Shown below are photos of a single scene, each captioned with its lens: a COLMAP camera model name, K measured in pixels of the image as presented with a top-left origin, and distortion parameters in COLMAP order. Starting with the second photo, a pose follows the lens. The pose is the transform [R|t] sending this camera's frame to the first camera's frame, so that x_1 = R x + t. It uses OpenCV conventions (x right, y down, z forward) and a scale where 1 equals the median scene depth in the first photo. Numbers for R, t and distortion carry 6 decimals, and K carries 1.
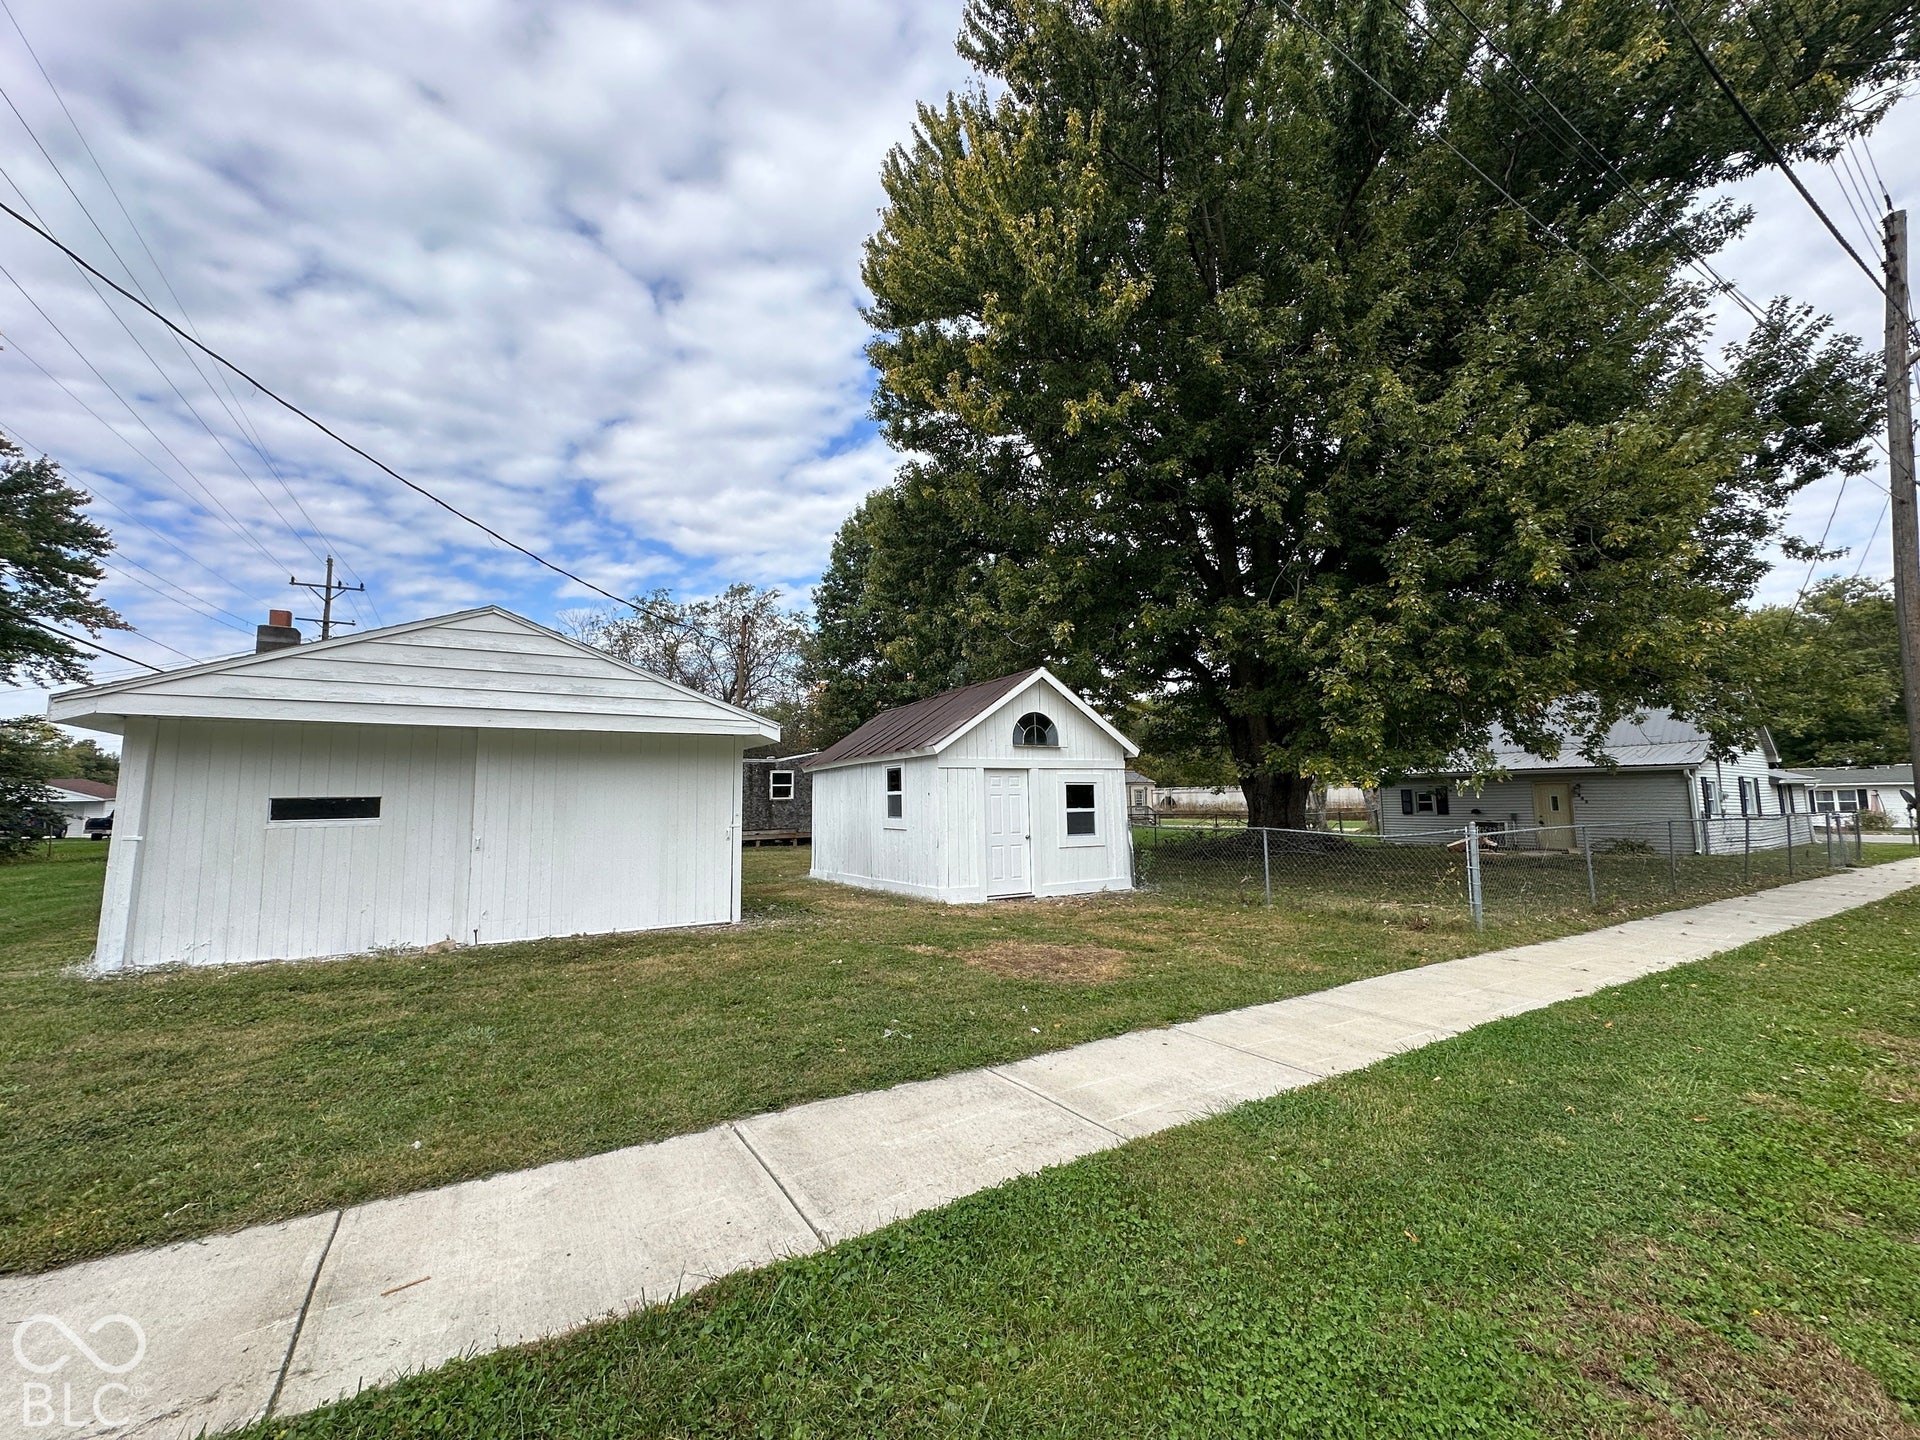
lens RADIAL K [[765.1, 0, 960.9], [0, 765.1, 720.5], [0, 0, 1]] dist [-0.003565, 0.000616]
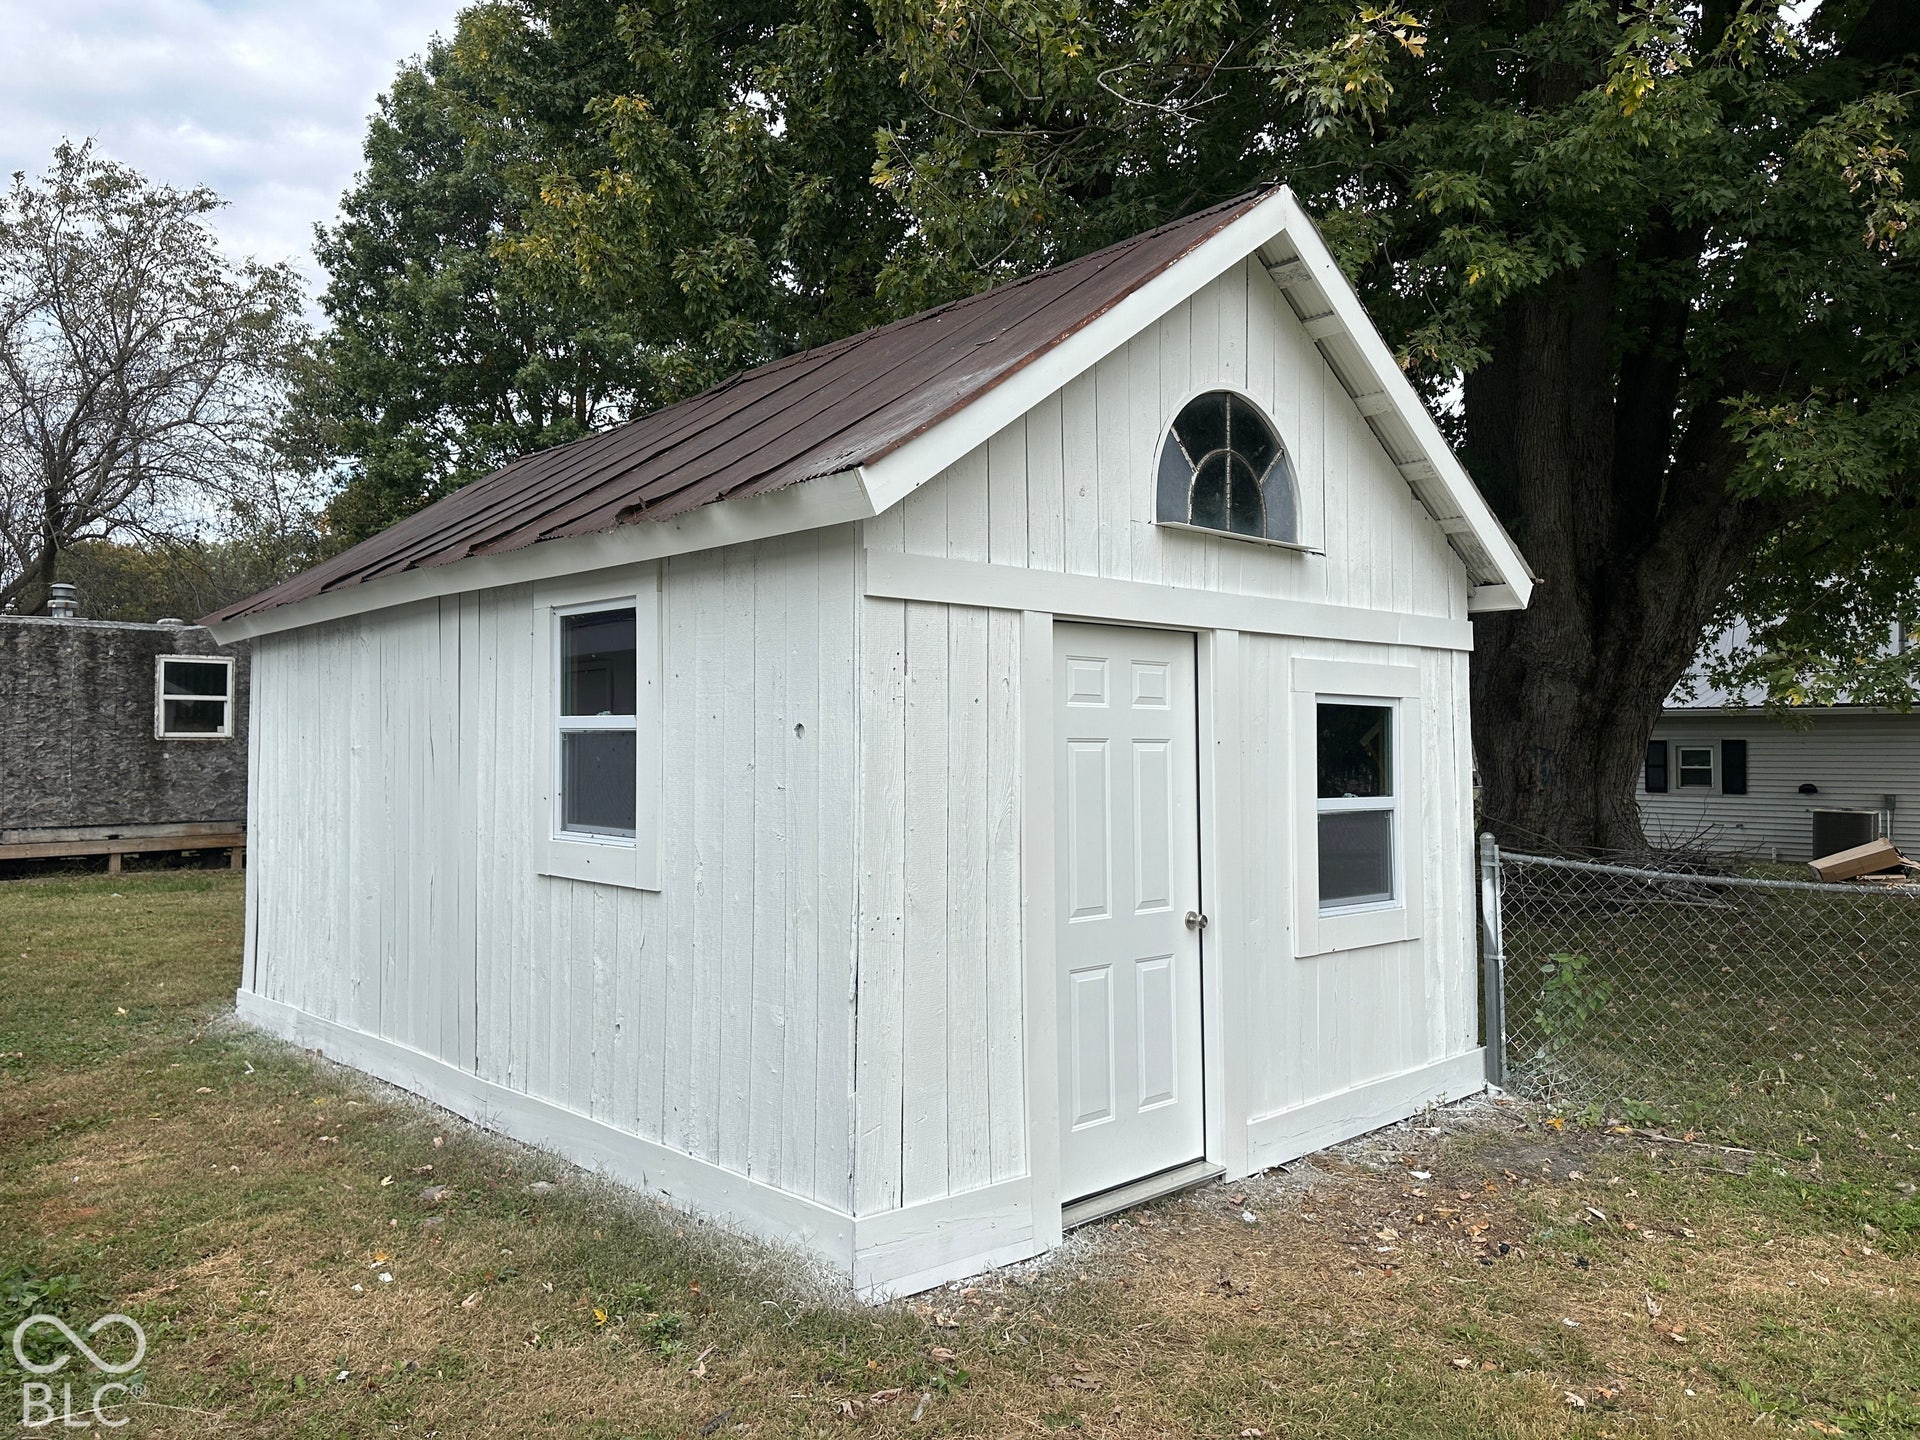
lens RADIAL K [[1345.2, 0, 968.4], [0, 1345.2, 708.4], [0, 0, 1]] dist [0.066279, -0.041837]
pose [[0.970766, 0.022953, 0.238926, -0.077303], [-0.041168, 0.996589, 0.071524, 0.058875], [-0.236469, -0.079269, 0.968400, 0.600604]]
